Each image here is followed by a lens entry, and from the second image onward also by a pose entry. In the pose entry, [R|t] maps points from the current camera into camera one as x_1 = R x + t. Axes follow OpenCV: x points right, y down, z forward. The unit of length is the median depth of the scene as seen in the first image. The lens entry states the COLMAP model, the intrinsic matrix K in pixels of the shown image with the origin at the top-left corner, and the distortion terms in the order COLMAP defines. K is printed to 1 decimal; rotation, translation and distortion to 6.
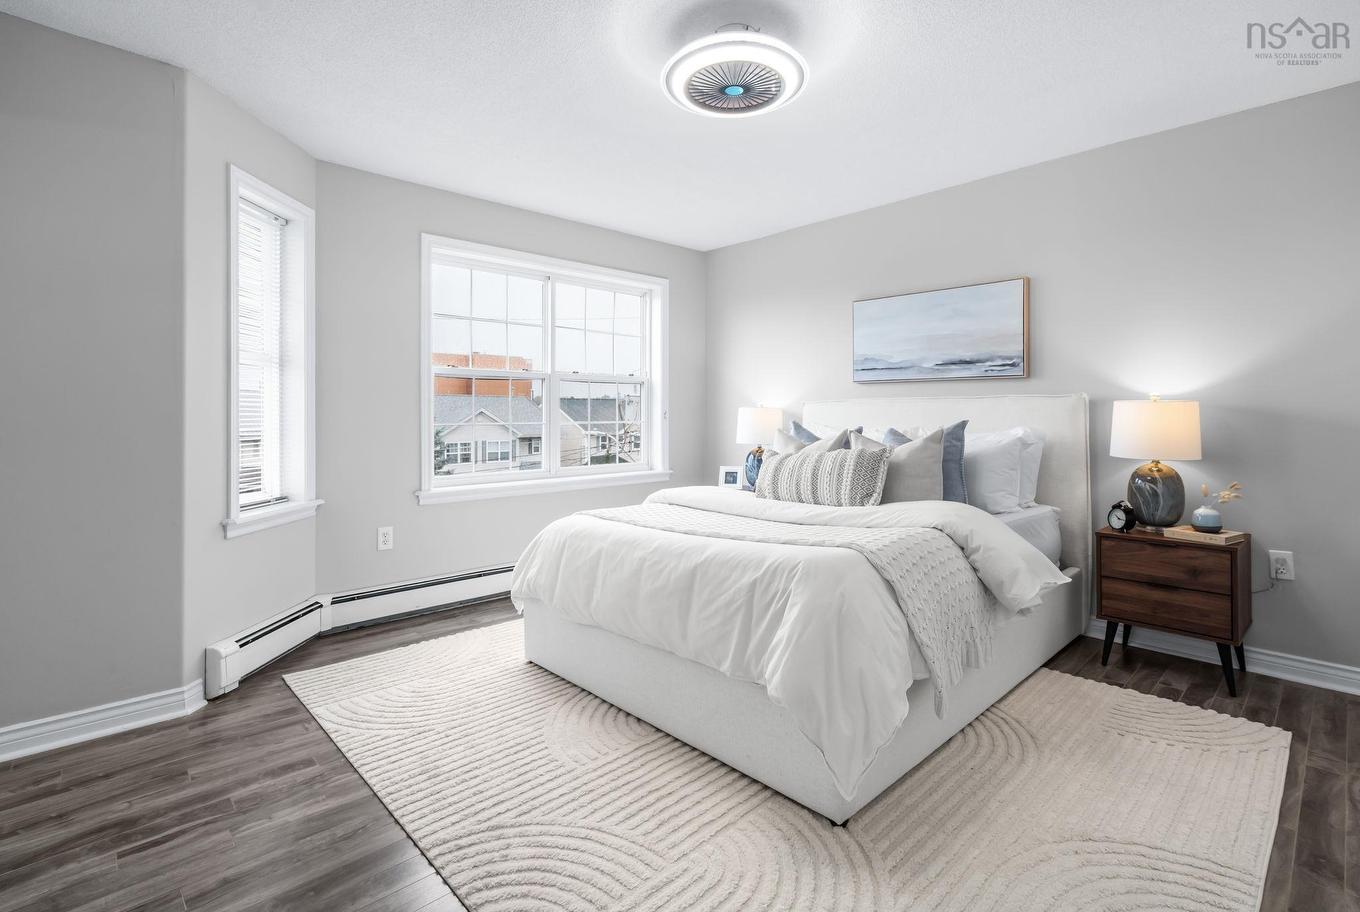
lens RADIAL K [[652.7, 0, 680.1], [0, 652.7, 433.1], [0, 0, 1]] dist [-0.000870, 0.000731]
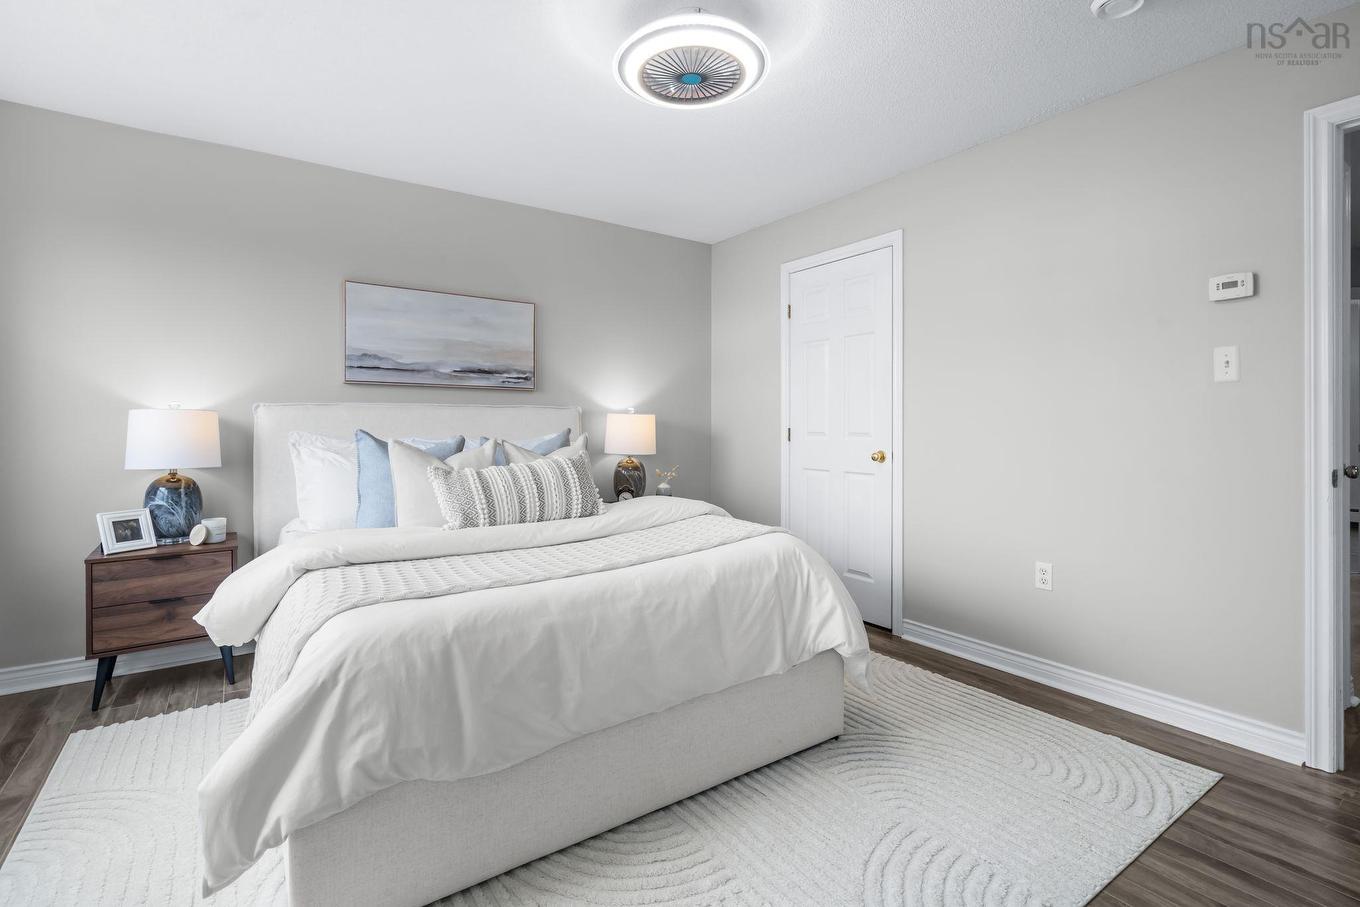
lens RADIAL K [[639.3, 0, 685.2], [0, 639.3, 439.9], [0, 0, 1]] dist [-0.010789, 0.000283]
pose [[0.136946, -0.021380, 0.990348, -0.531815], [0.025017, 0.999523, 0.018118, -0.011955], [-0.990262, 0.022295, 0.137416, 0.565016]]
